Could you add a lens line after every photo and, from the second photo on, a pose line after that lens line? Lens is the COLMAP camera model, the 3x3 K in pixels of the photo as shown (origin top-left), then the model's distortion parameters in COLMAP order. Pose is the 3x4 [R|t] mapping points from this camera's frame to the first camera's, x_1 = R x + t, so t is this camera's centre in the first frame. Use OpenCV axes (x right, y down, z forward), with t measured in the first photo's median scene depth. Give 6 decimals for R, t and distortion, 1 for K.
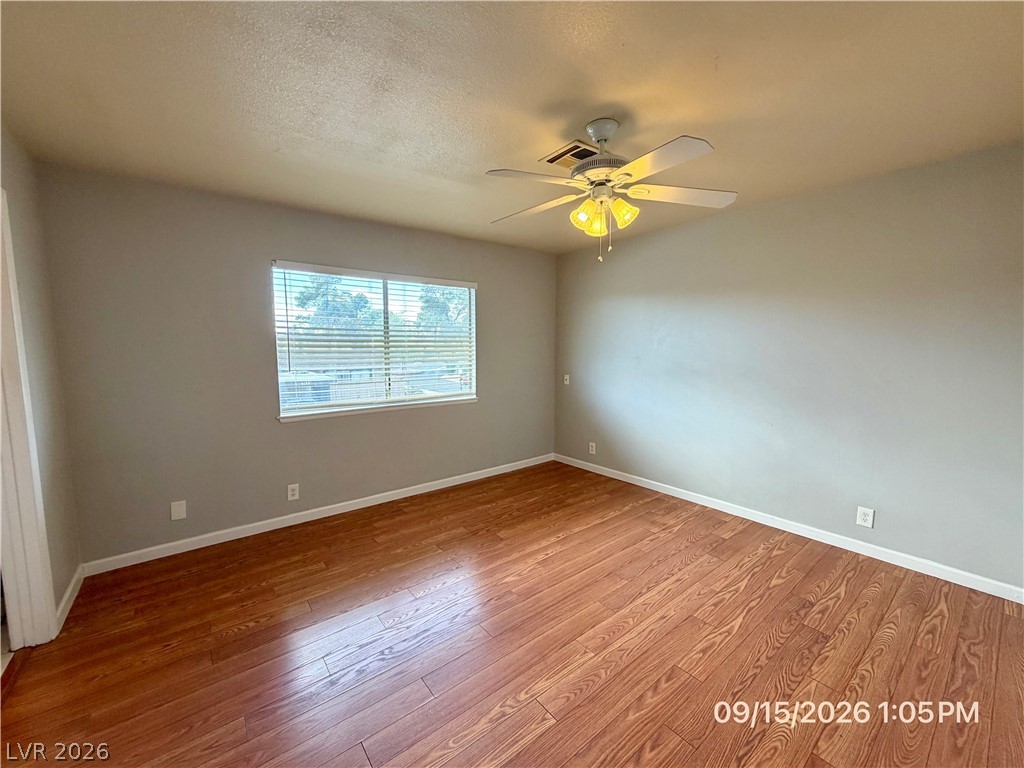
lens RADIAL K [[408.0, 0, 510.5], [0, 408.0, 384.8], [0, 0, 1]] dist [-0.000060, -0.000011]
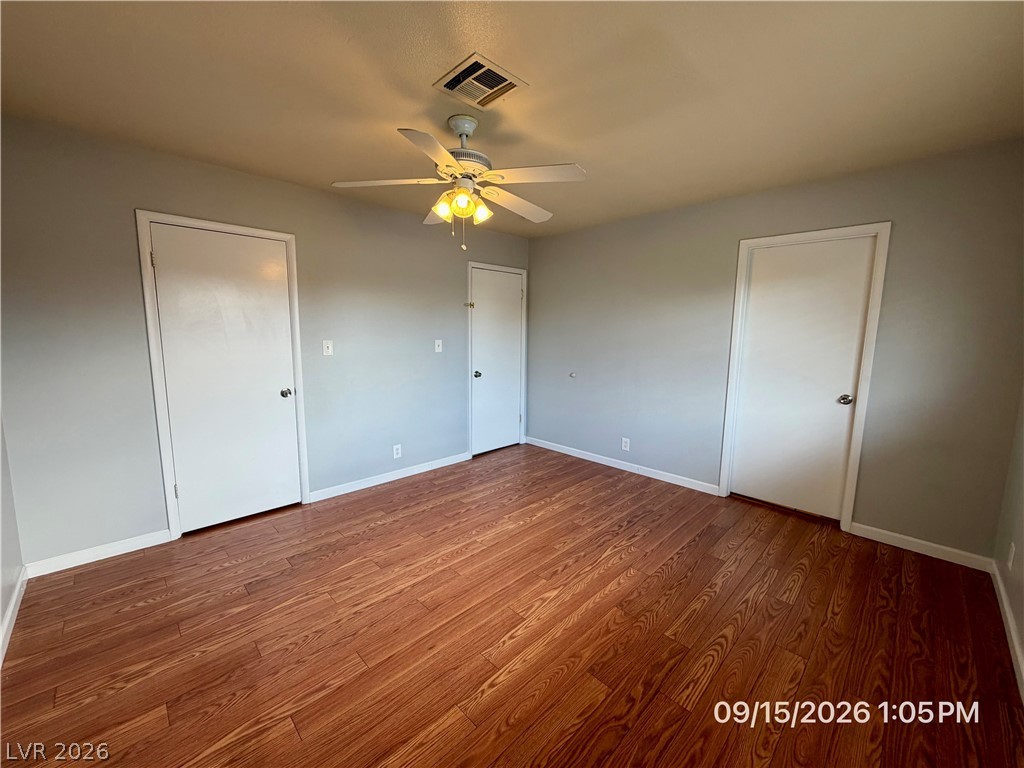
lens RADIAL K [[408.0, 0, 510.5], [0, 408.0, 384.8], [0, 0, 1]] dist [-0.000060, -0.000011]
pose [[-0.993788, 0.010824, -0.110761, 0.179575], [-0.014892, 0.973374, 0.228737, -0.164823], [0.110288, 0.228966, -0.967167, 1.728122]]
